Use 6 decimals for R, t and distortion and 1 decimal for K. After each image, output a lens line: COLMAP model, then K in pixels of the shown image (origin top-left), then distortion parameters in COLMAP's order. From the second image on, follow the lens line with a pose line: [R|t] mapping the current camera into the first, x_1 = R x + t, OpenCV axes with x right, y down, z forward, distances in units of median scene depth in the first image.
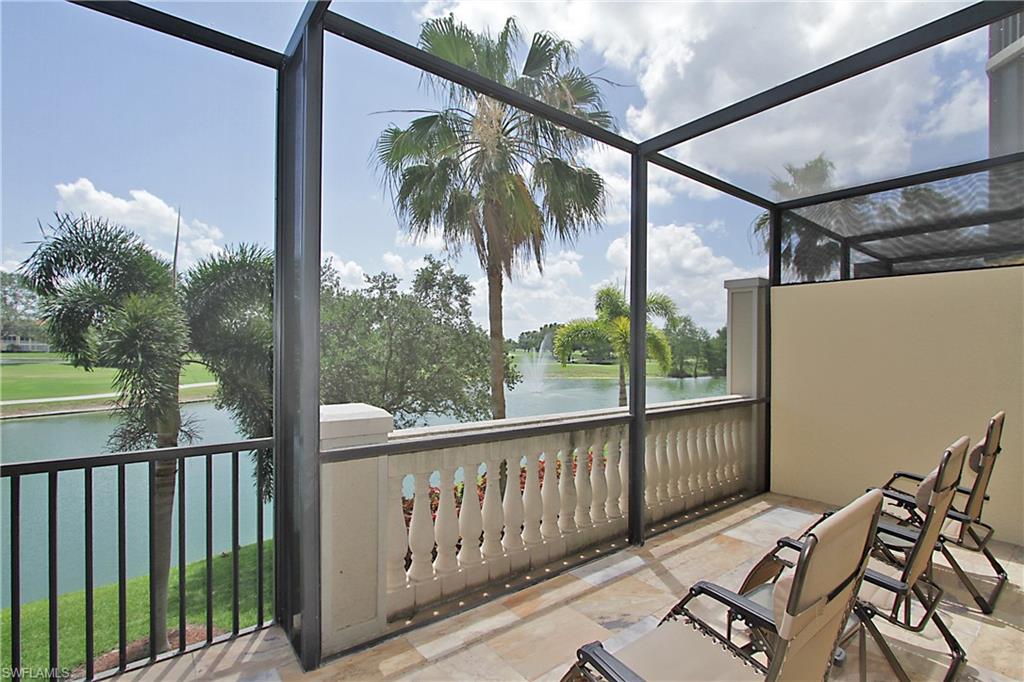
lens RADIAL K [[458.1, 0, 533.7], [0, 458.1, 345.4], [0, 0, 1]] dist [-0.009963, -0.001606]
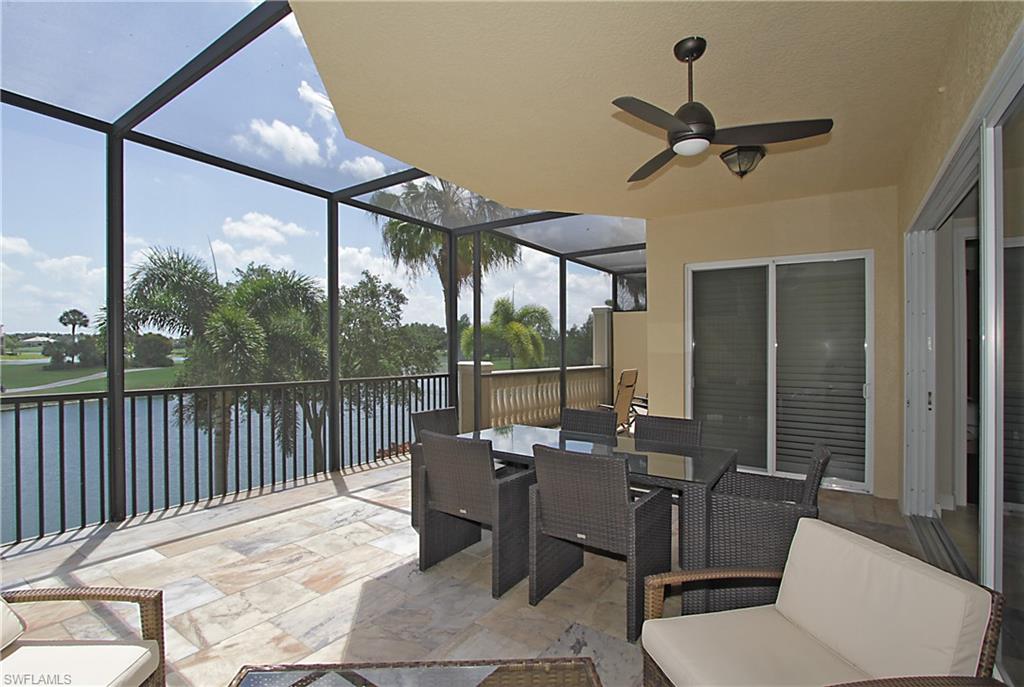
lens RADIAL K [[486.2, 0, 514.7], [0, 486.2, 348.4], [0, 0, 1]] dist [-0.000369, -0.000040]
pose [[0.959478, -0.003353, 0.281765, -0.323434], [0.001788, 0.999982, 0.005812, 0.013451], [-0.281779, -0.005073, 0.959466, -0.601102]]
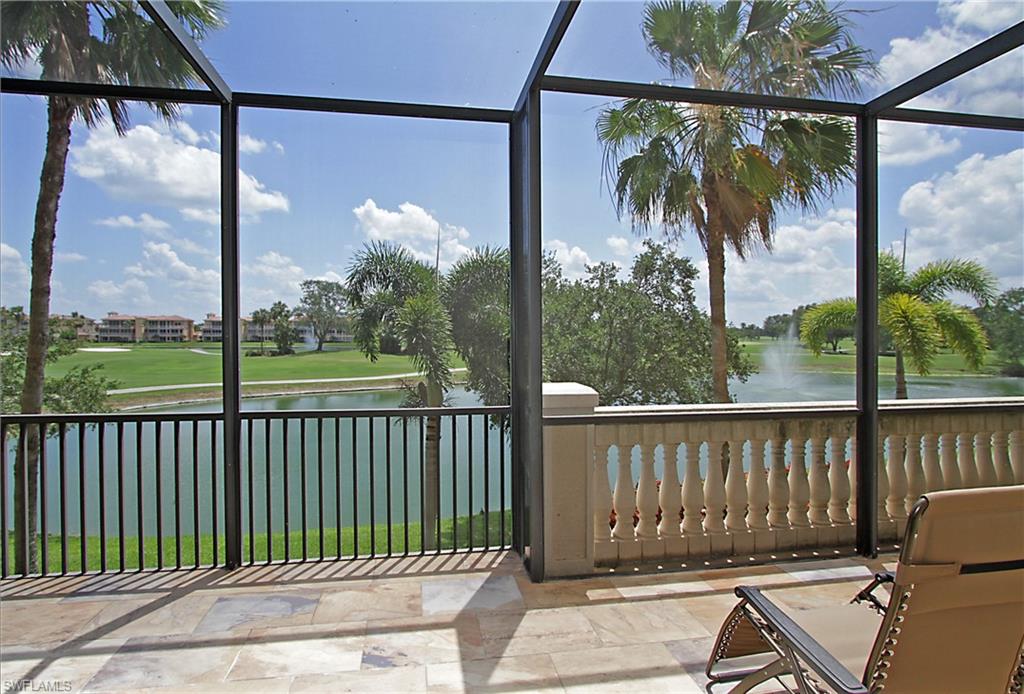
lens RADIAL K [[499.1, 0, 513.2], [0, 499.1, 343.0], [0, 0, 1]] dist [-0.017199, -0.000628]
pose [[0.873155, -0.002232, -0.487438, 0.047997], [0.011471, 0.999807, 0.015970, -0.000467], [0.487308, -0.019535, 0.873012, -0.086480]]
